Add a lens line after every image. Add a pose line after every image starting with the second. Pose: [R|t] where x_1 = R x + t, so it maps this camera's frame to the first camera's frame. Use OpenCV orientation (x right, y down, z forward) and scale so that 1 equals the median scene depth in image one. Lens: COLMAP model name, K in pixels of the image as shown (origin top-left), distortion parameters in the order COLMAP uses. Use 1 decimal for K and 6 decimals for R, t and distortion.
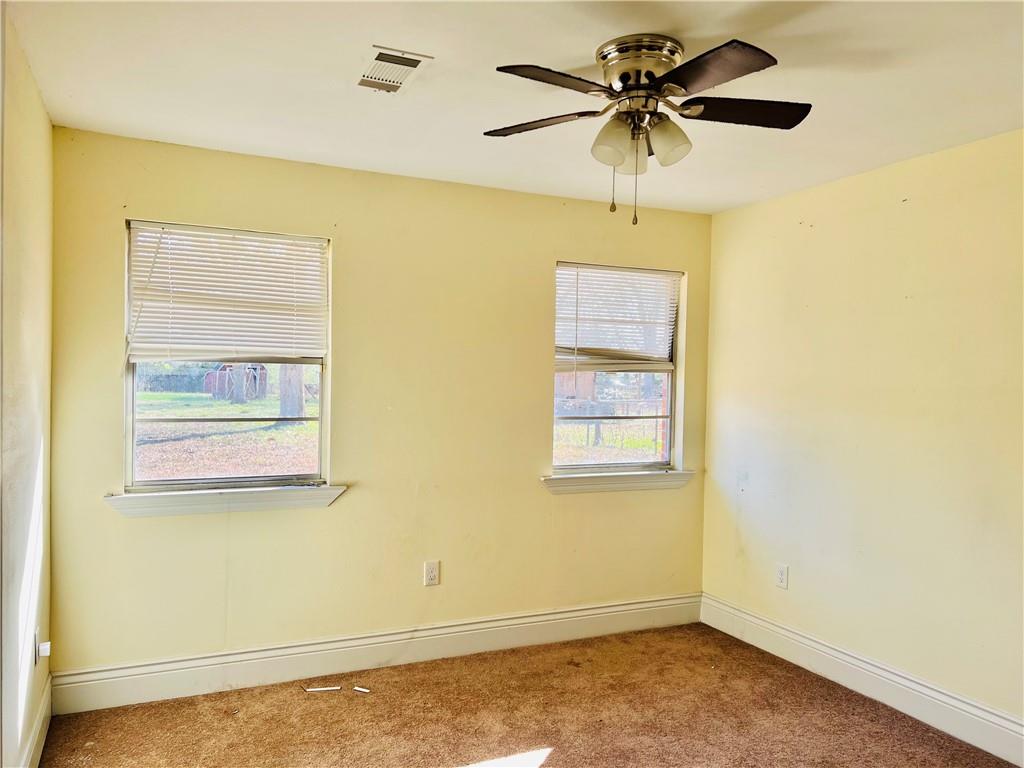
lens RADIAL K [[785.7, 0, 515.1], [0, 785.7, 381.3], [0, 0, 1]] dist [0.033376, -0.010797]
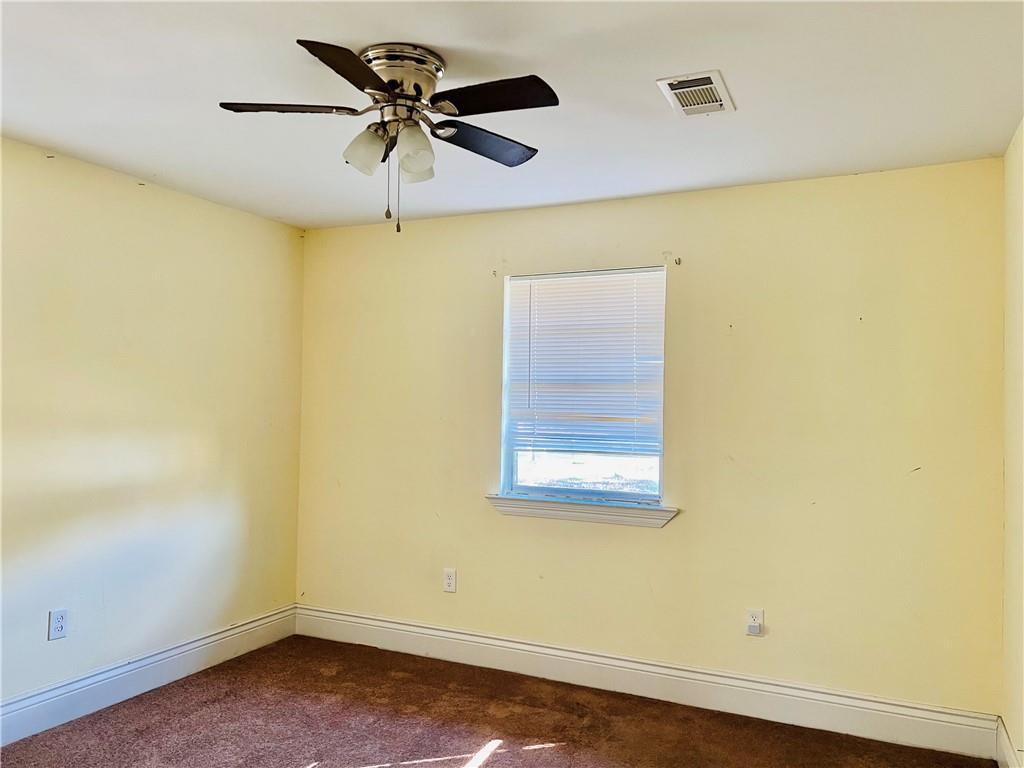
lens RADIAL K [[785.7, 0, 503.2], [0, 785.7, 387.0], [0, 0, 1]] dist [0.033376, -0.010797]
pose [[0.782912, 0.008146, 0.622079, -0.344272], [0.002179, 0.999872, -0.015835, 0.003912], [-0.622128, 0.013752, 0.782795, 0.157271]]
